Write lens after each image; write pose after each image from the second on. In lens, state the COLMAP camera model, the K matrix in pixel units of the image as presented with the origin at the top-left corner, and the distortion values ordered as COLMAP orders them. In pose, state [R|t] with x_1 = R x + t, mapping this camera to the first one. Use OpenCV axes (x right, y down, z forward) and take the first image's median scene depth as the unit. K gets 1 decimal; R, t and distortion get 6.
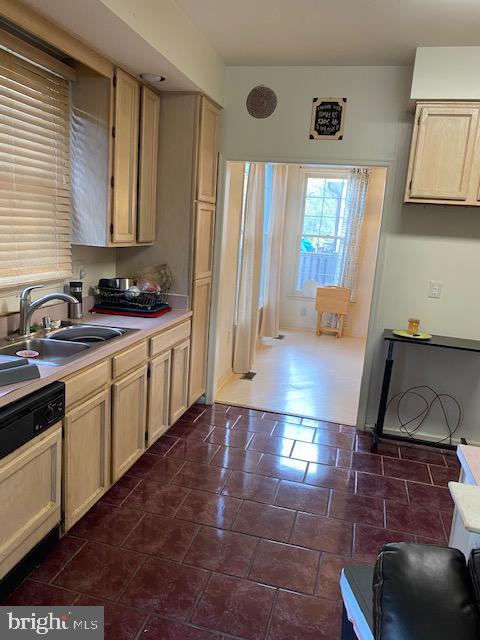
lens RADIAL K [[492.1, 0, 236.0], [0, 492.1, 321.9], [0, 0, 1]] dist [0.017070, -0.003821]
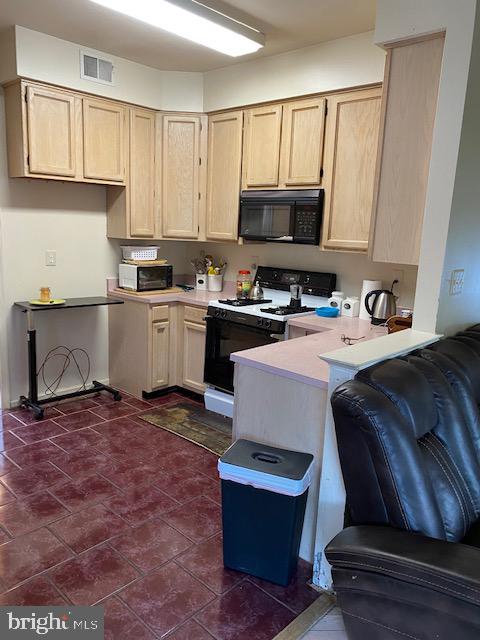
lens RADIAL K [[492.1, 0, 234.6], [0, 492.1, 318.6], [0, 0, 1]] dist [0.017070, -0.003821]
pose [[0.487106, -0.214951, 0.846477, -0.390061], [0.165207, 0.974418, 0.152371, -0.038135], [-0.857575, 0.065623, 0.510156, 0.114465]]
